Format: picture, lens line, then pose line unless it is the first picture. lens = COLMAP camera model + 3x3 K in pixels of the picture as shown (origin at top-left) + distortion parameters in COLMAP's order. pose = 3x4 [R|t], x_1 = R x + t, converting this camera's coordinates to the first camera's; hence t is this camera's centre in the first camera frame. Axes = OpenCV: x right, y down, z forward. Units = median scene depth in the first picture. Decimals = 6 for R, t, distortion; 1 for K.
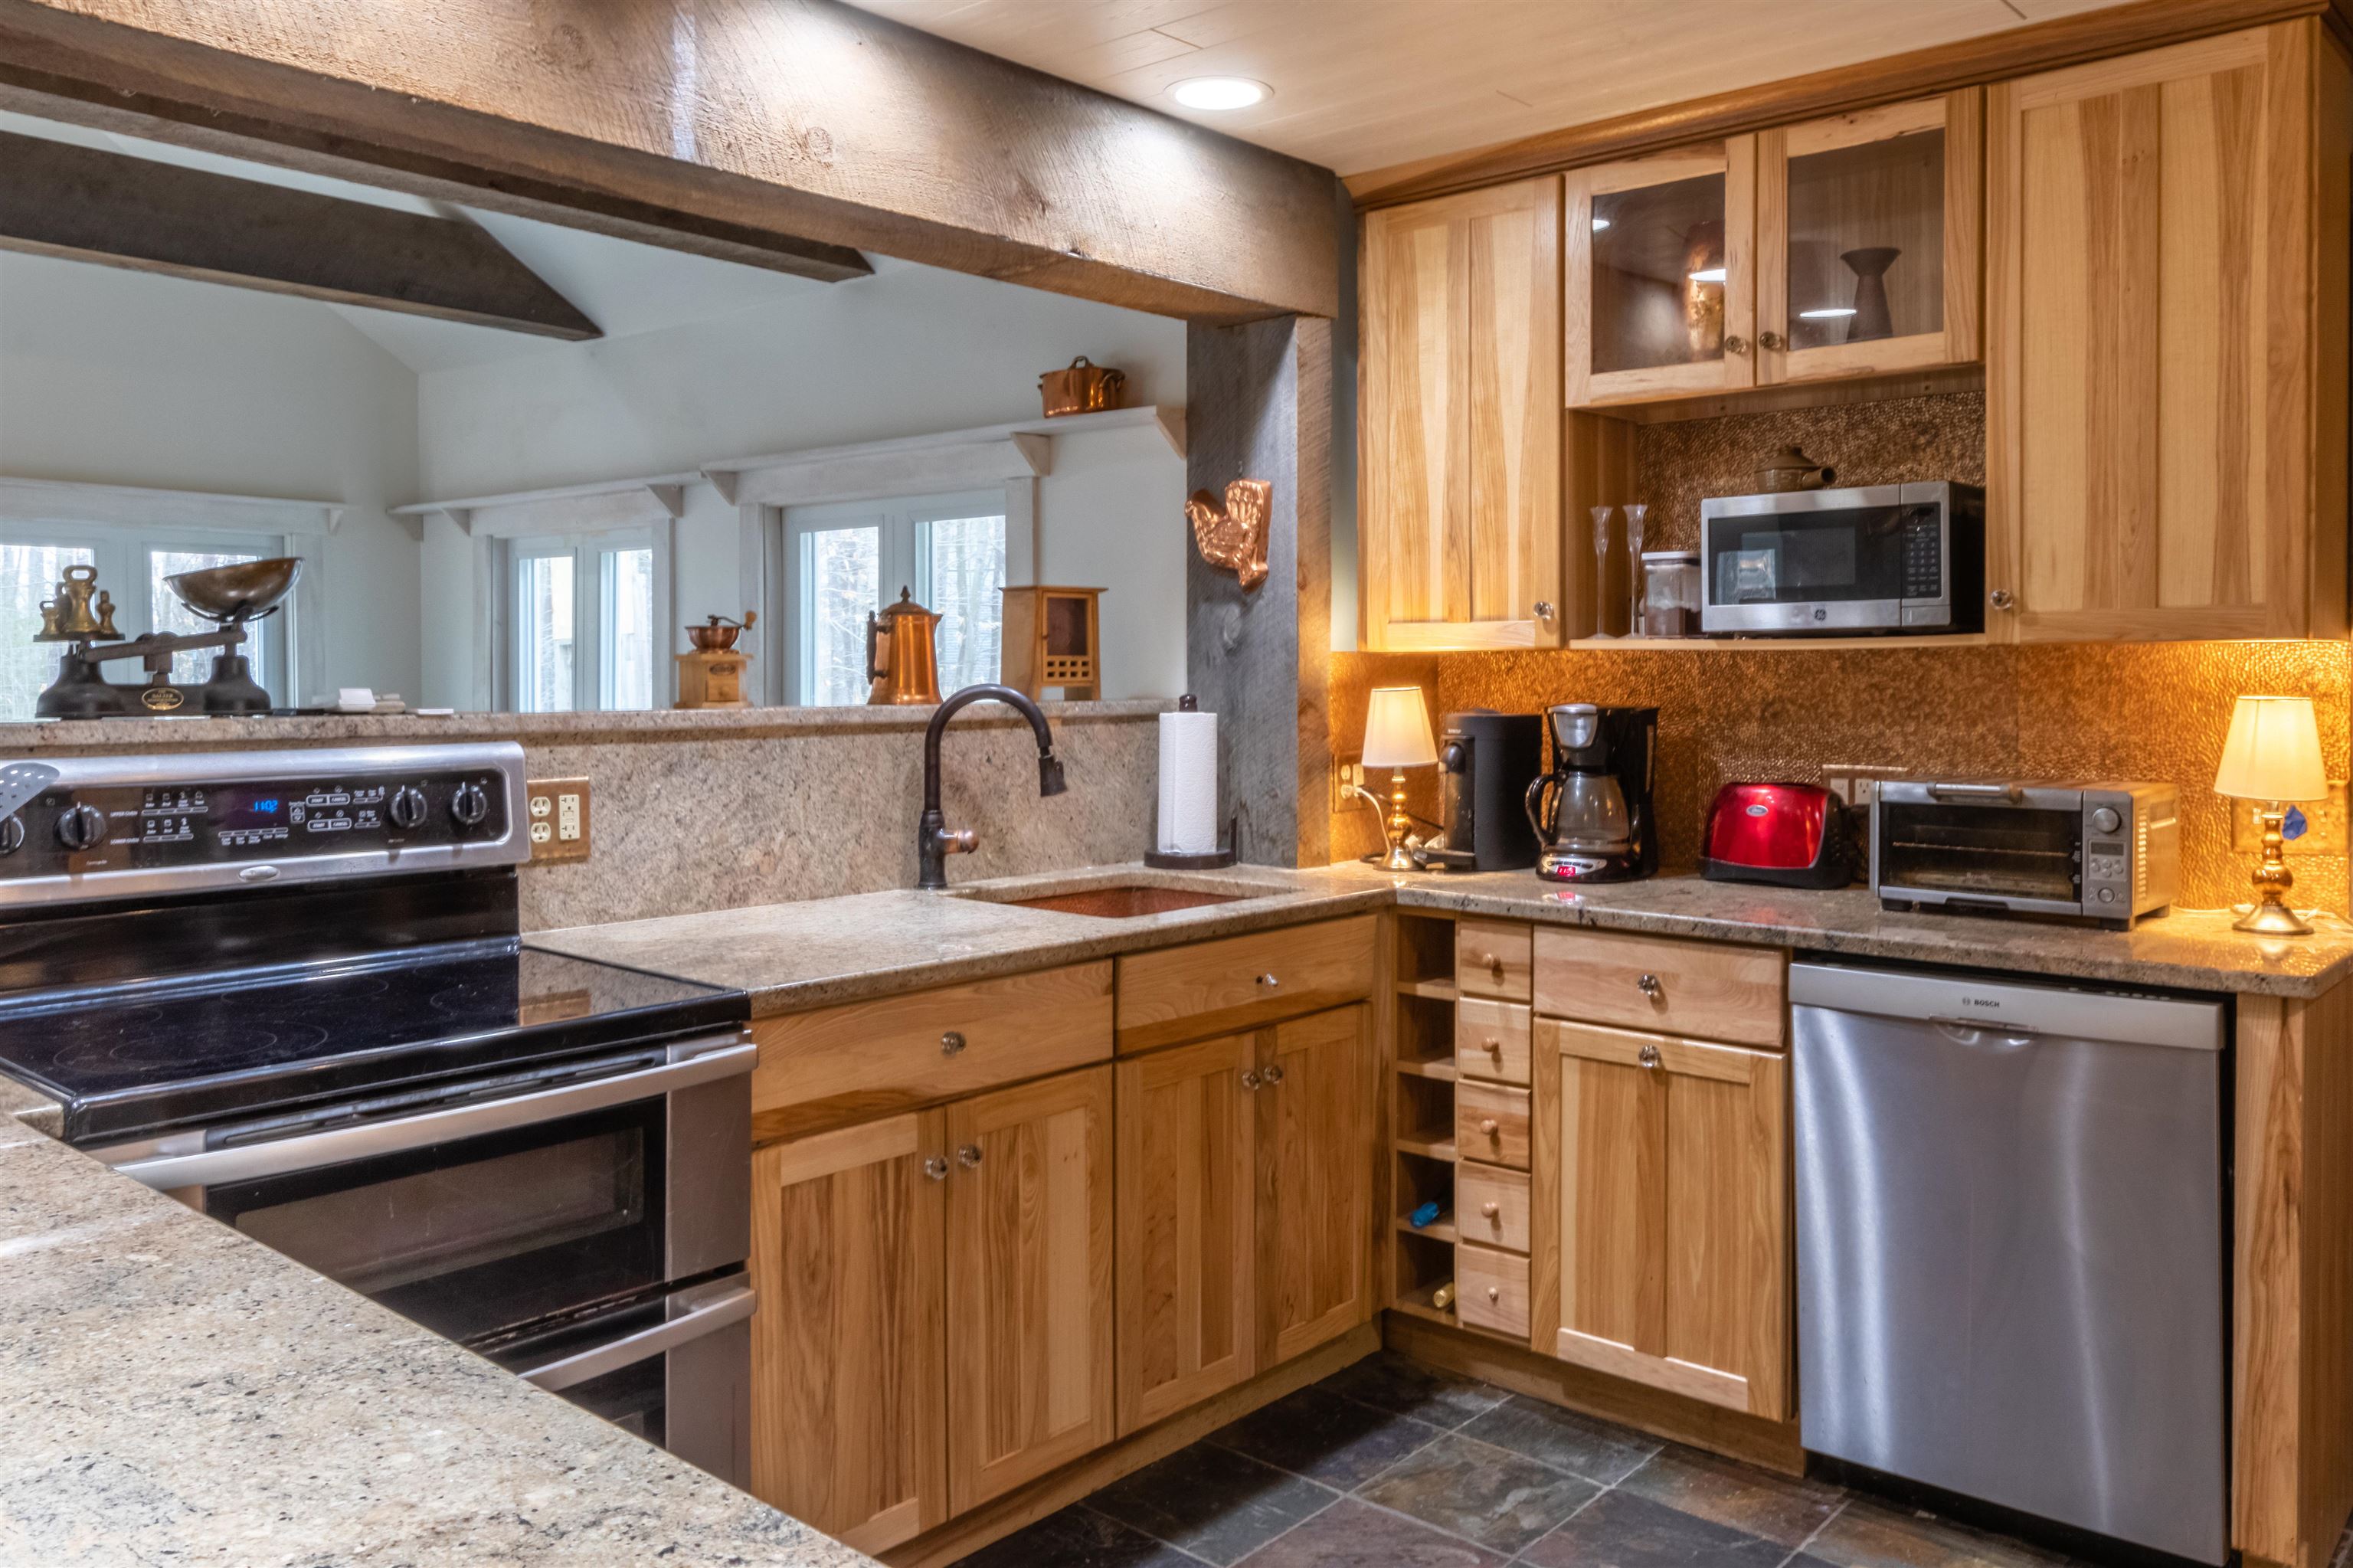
lens RADIAL K [[1822.7, 0, 1170.8], [0, 1822.7, 695.9], [0, 0, 1]] dist [0.029374, -0.016808]
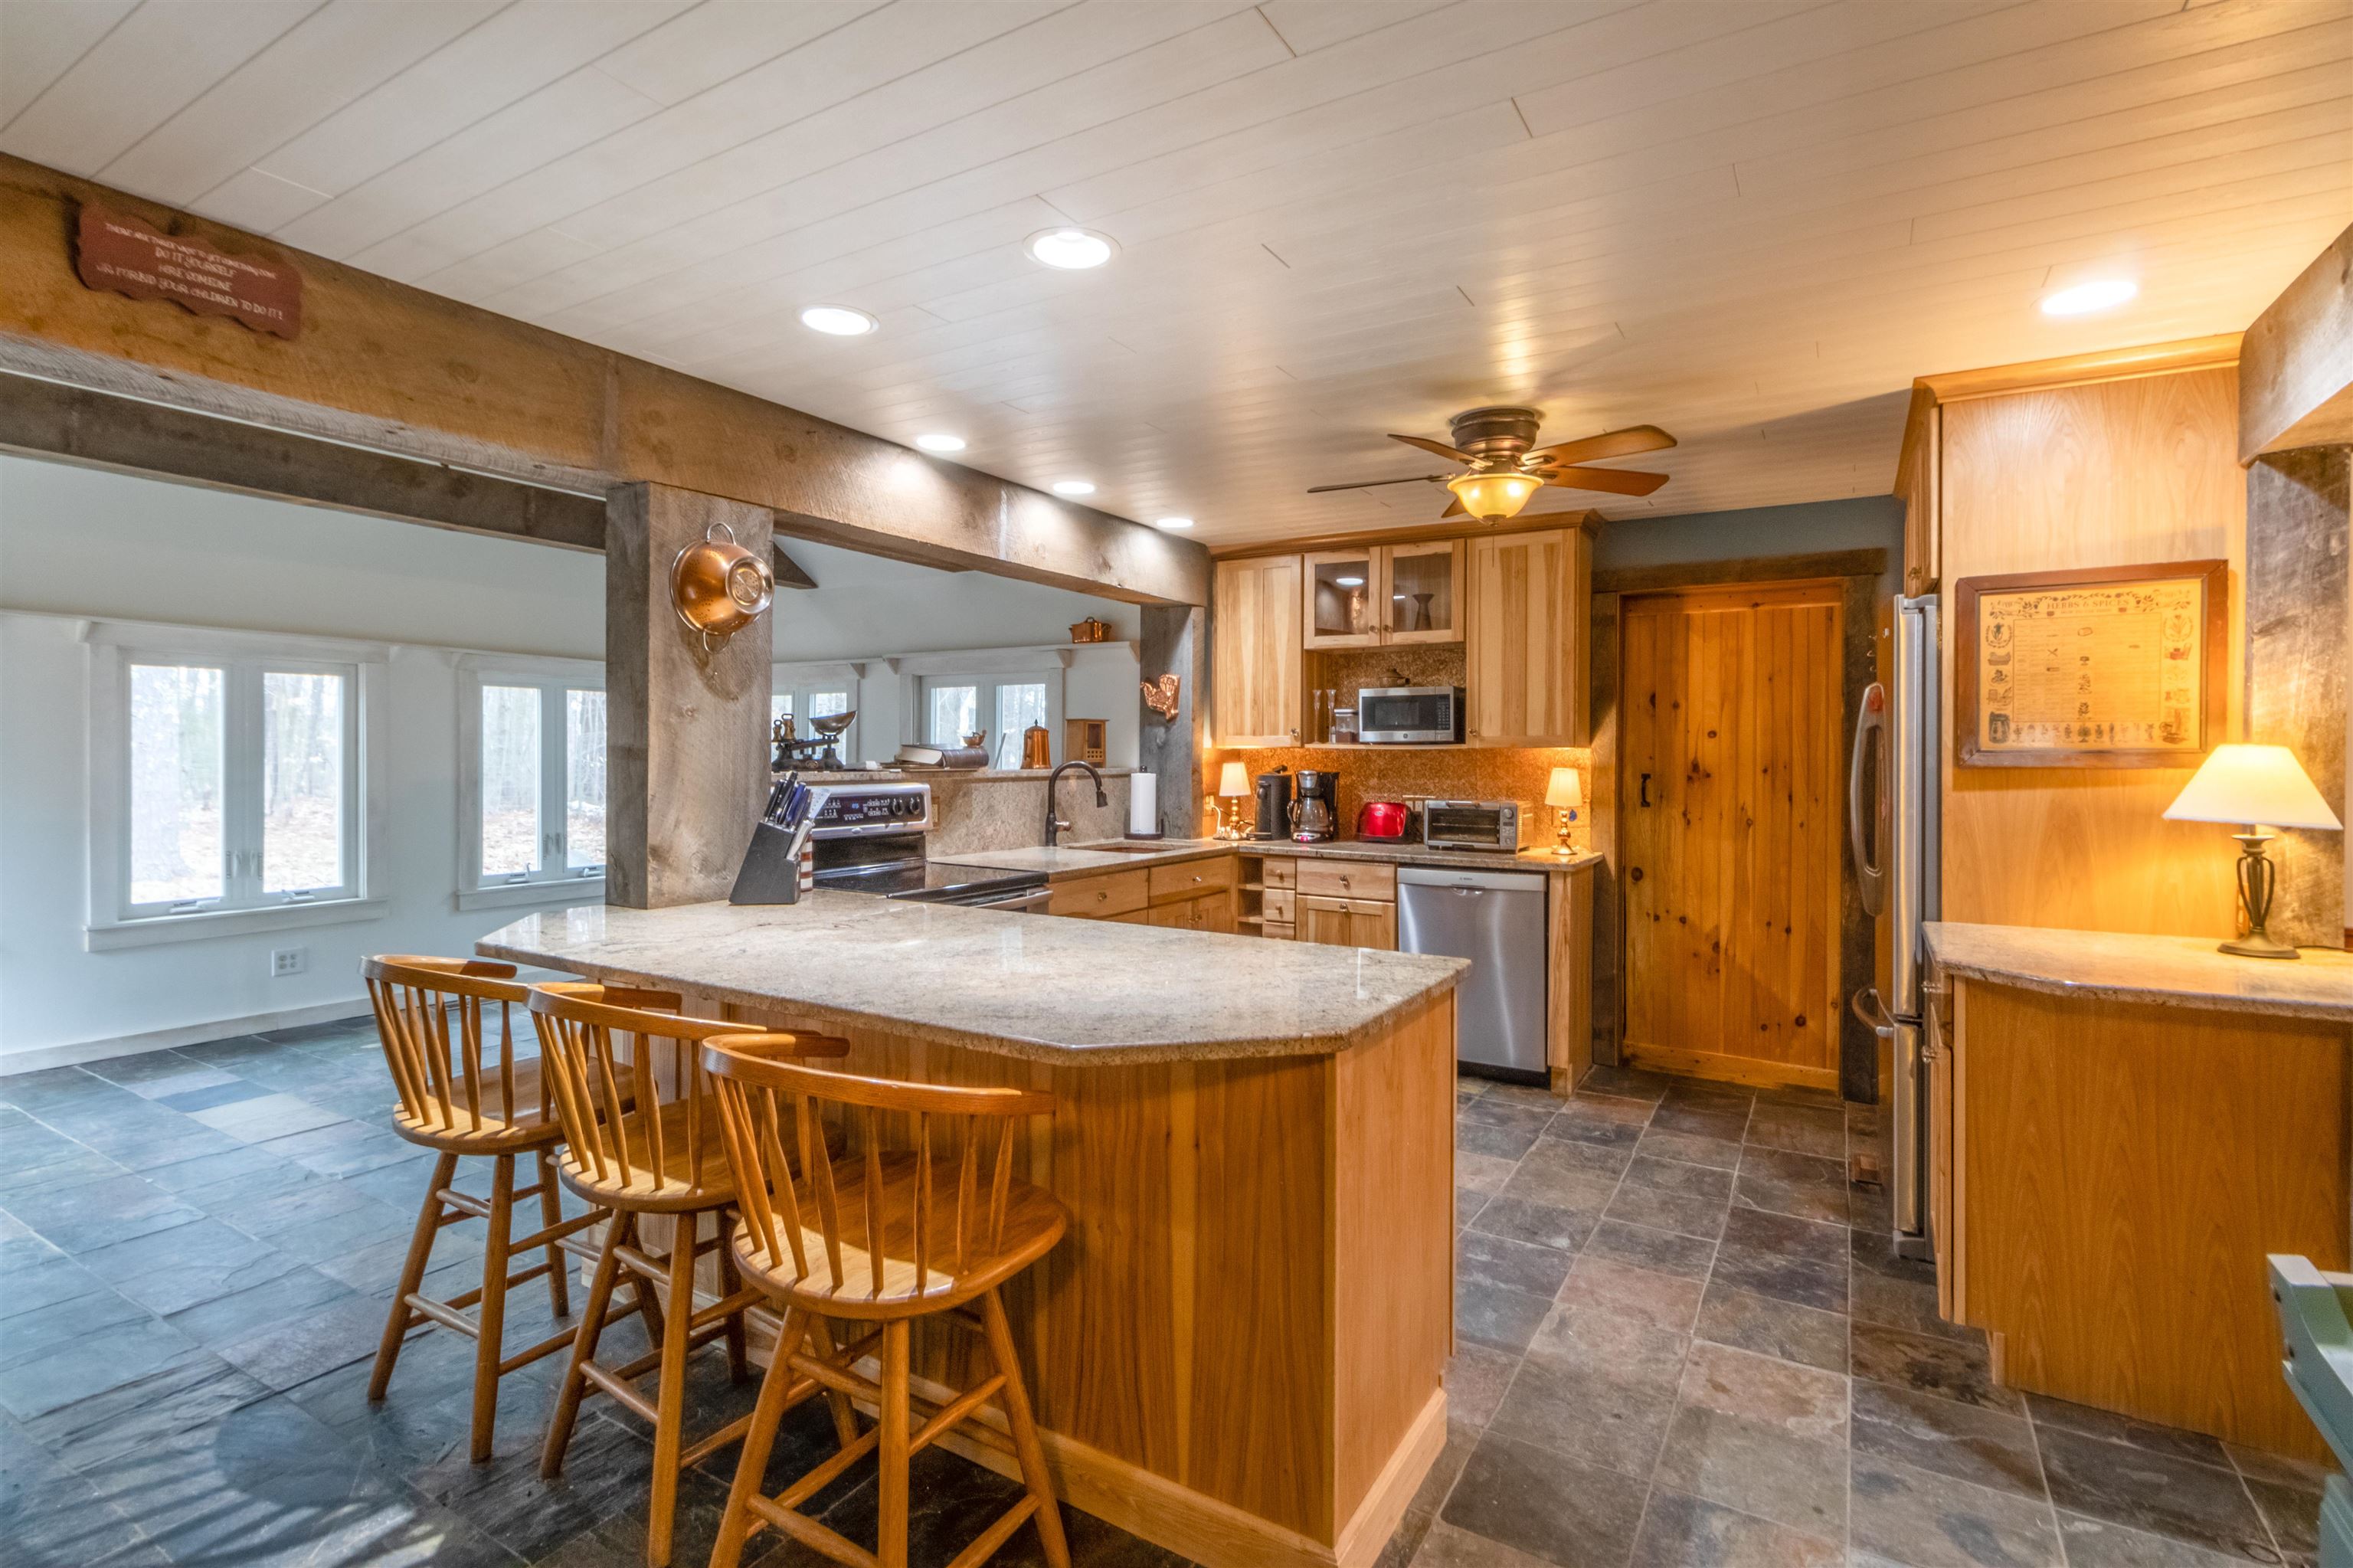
lens RADIAL K [[1128.7, 0, 1152.1], [0, 1128.7, 759.9], [0, 0, 1]] dist [0.000311, -0.000521]
pose [[0.986131, 0.006668, 0.165834, -0.247365], [-0.005404, 0.999953, -0.008073, 0.003952], [-0.165880, 0.007065, 0.986121, -0.481960]]
